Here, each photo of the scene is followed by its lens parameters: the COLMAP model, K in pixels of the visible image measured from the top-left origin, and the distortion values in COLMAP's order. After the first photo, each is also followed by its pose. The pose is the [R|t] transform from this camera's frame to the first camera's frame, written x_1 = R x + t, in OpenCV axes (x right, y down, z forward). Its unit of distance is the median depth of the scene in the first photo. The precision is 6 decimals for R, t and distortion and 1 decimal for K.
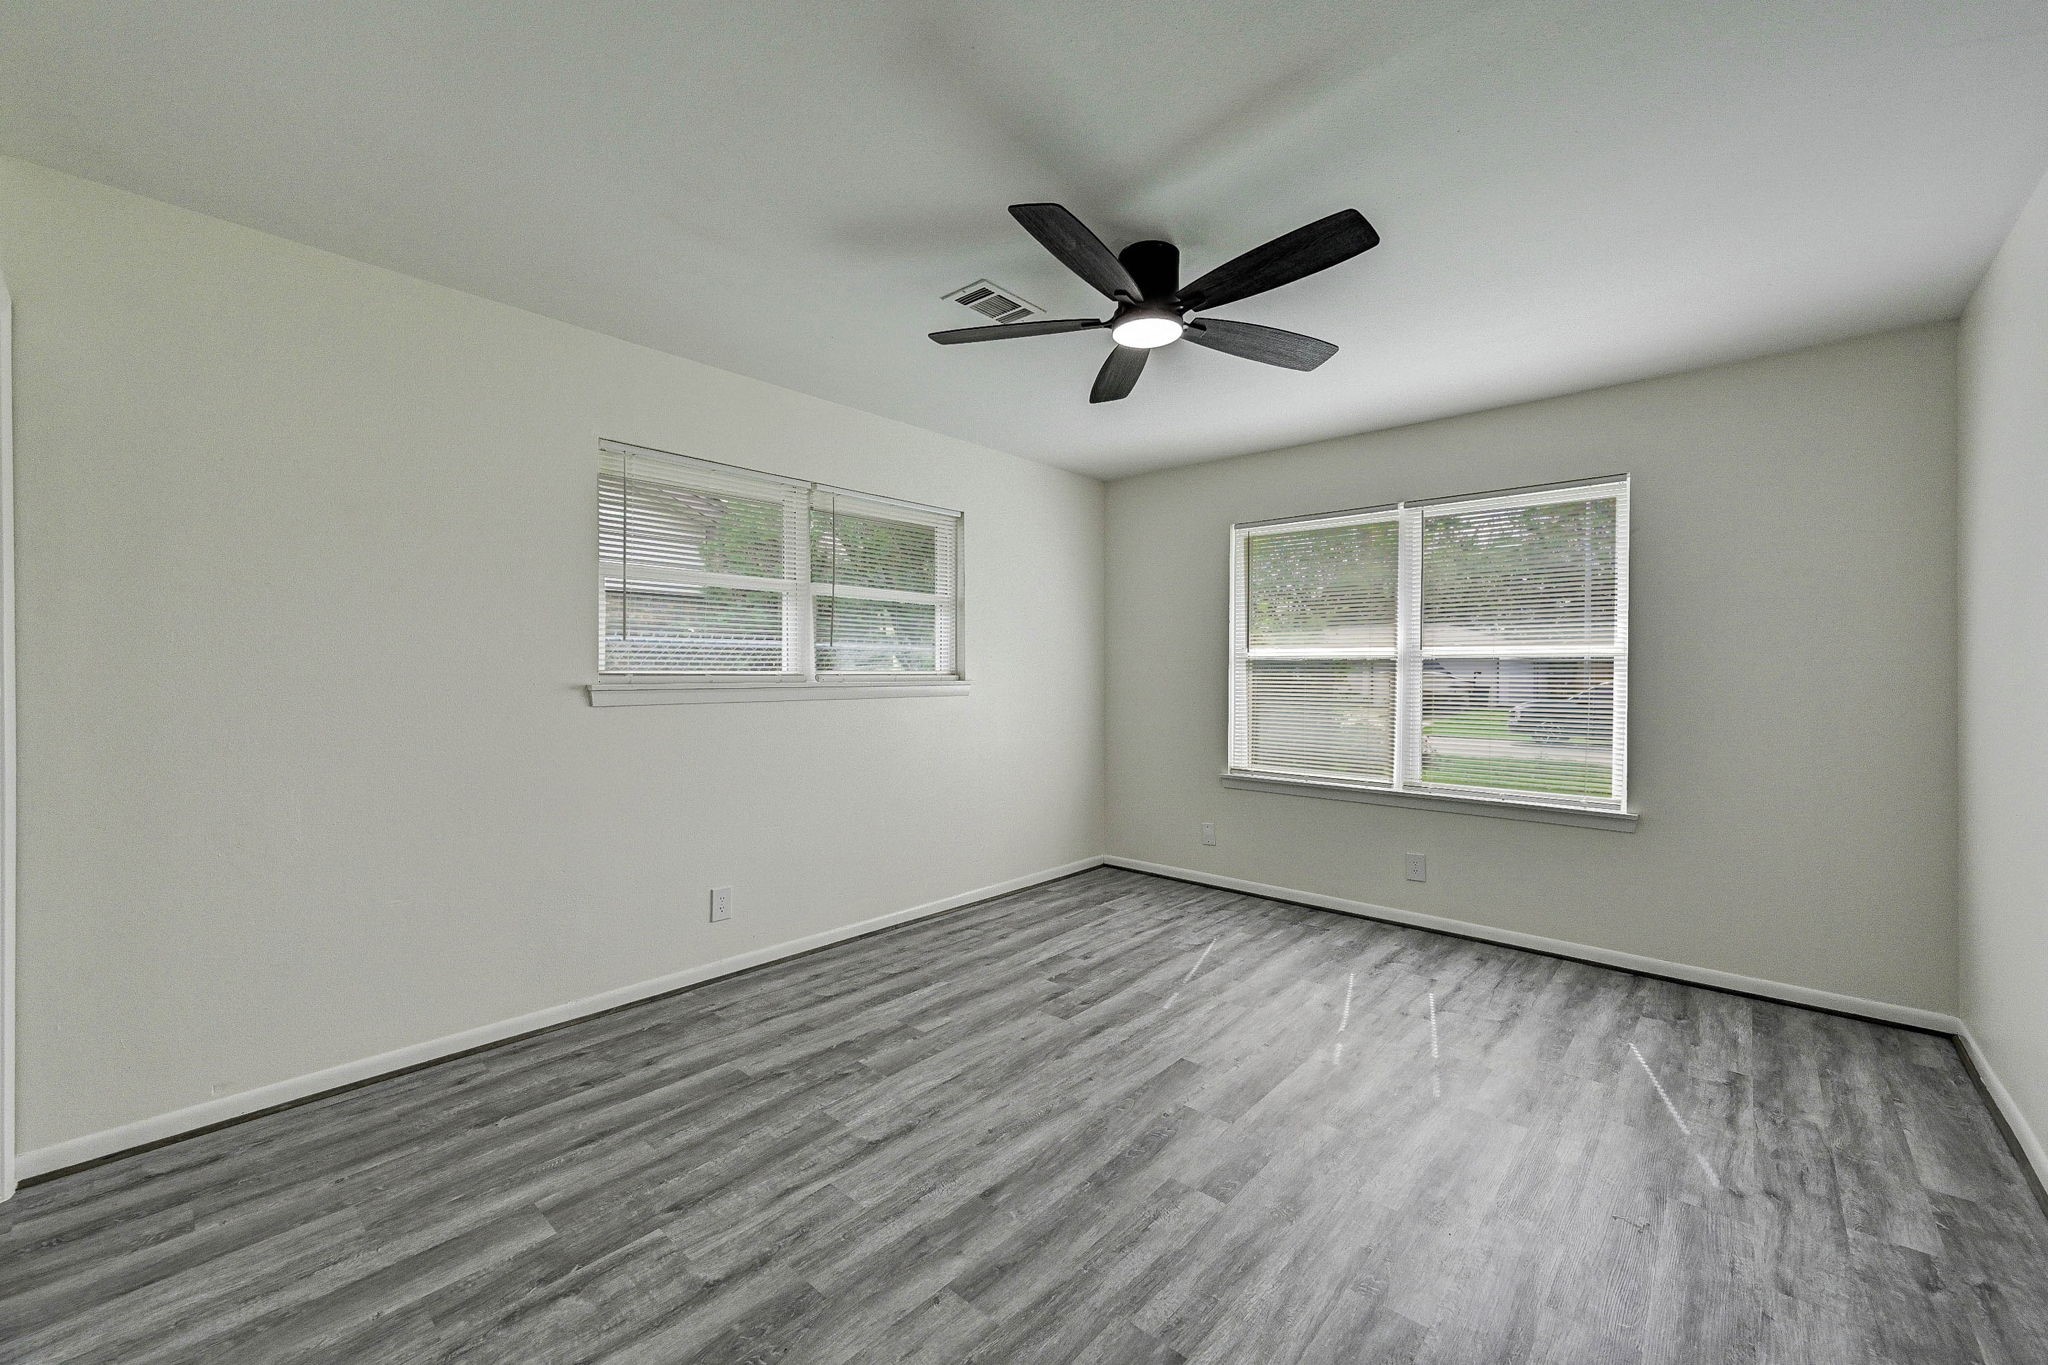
lens RADIAL K [[834.4, 0, 1014.7], [0, 834.4, 695.5], [0, 0, 1]] dist [0.003808, -0.000161]
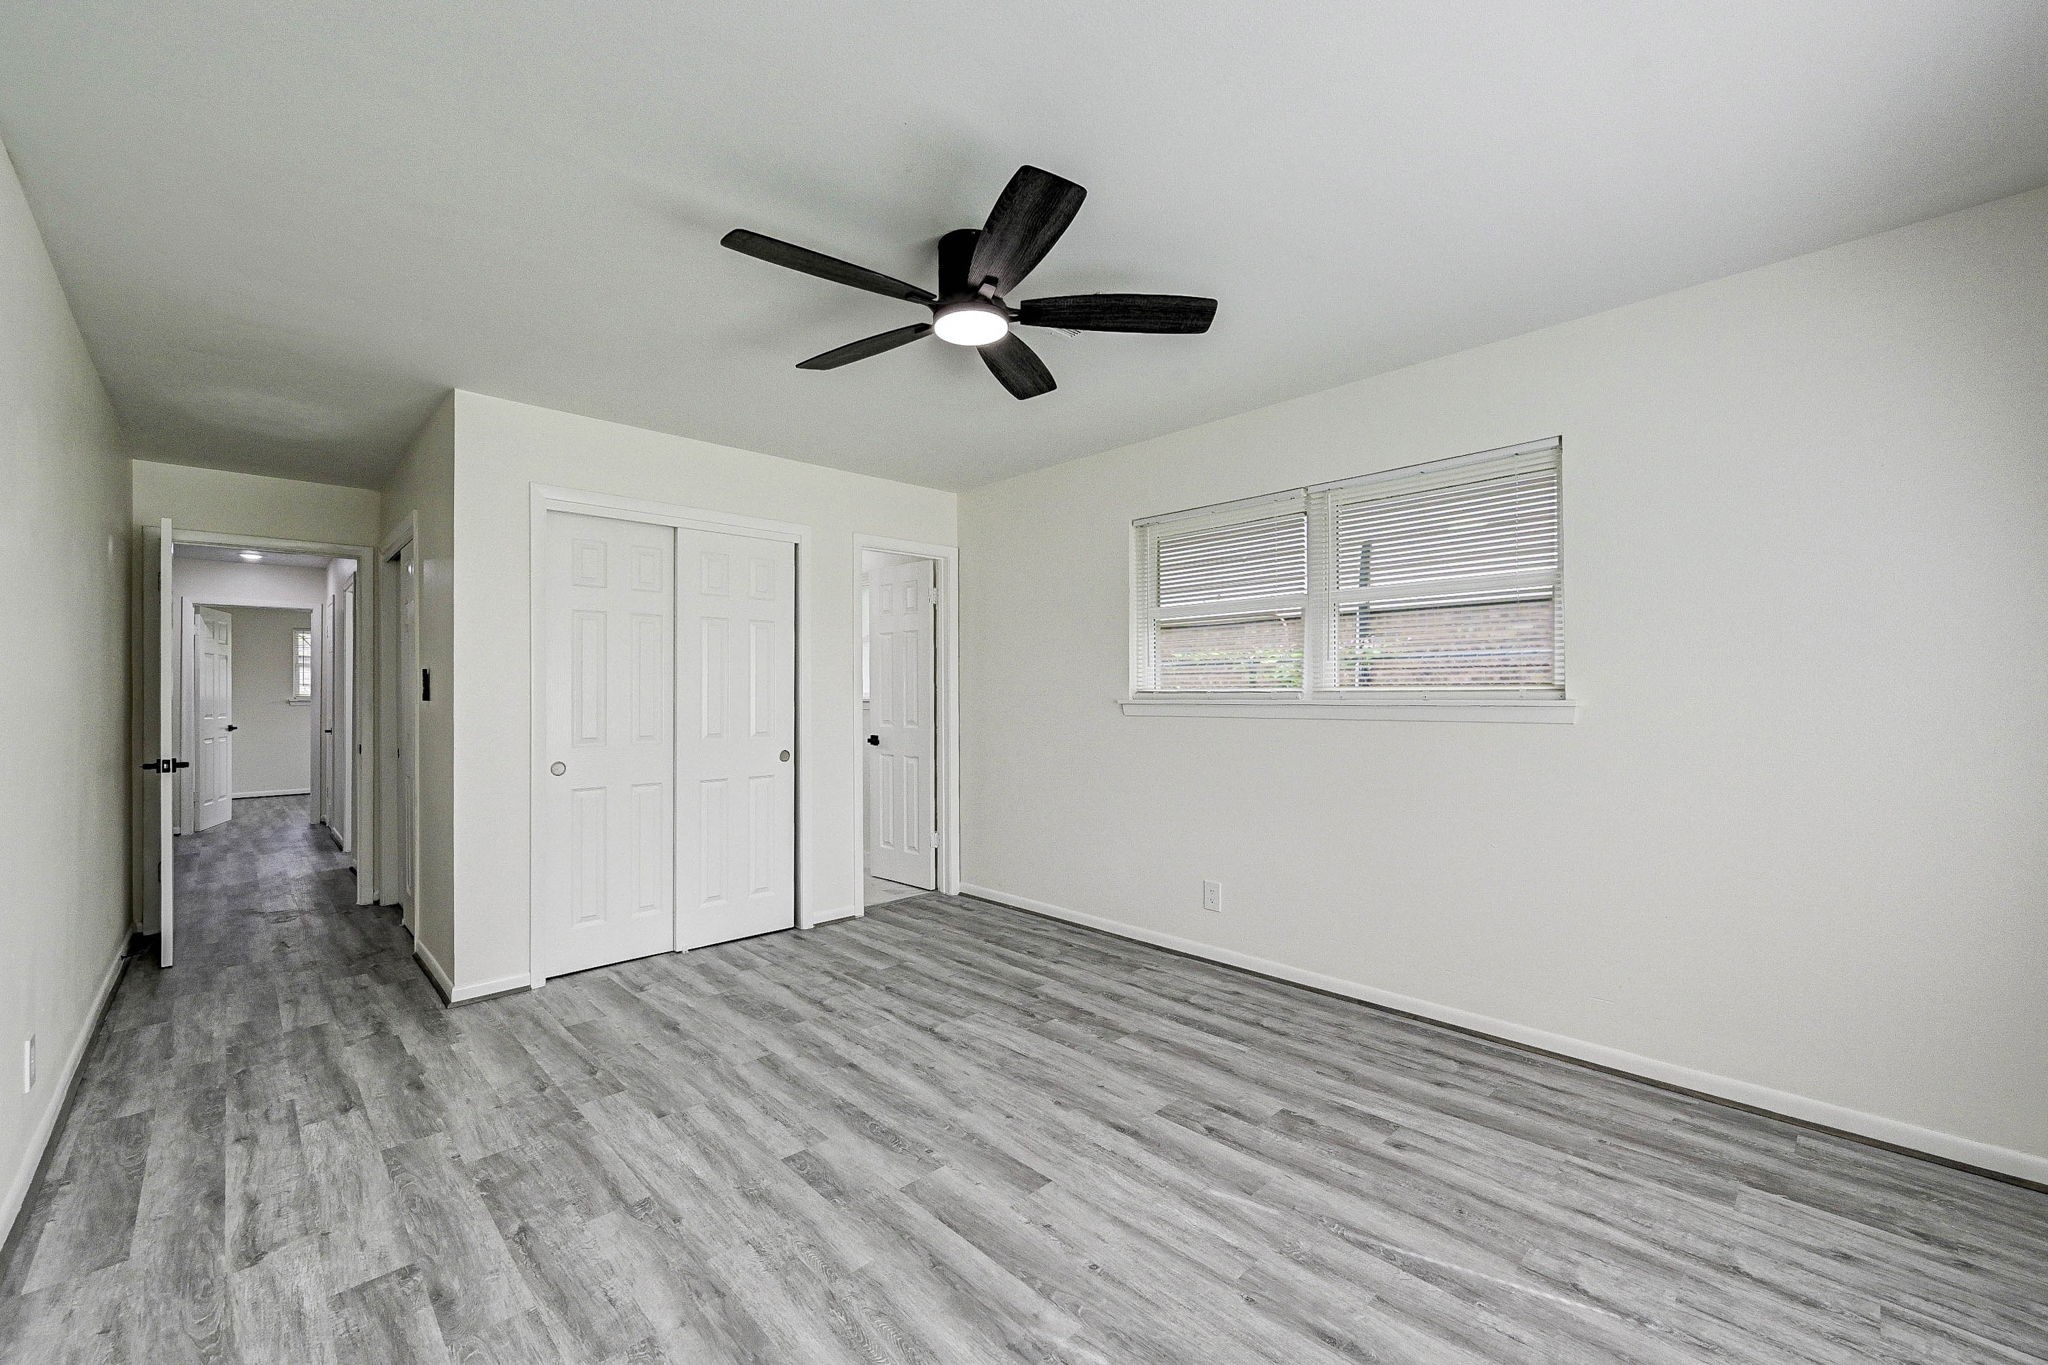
lens RADIAL K [[834.4, 0, 1002.3], [0, 834.4, 674.6], [0, 0, 1]] dist [0.003808, -0.000161]
pose [[-0.105762, -0.022686, -0.994133, 0.922651], [-0.019149, 0.999601, -0.020774, -0.023001], [0.994207, 0.016840, -0.106154, 0.951587]]
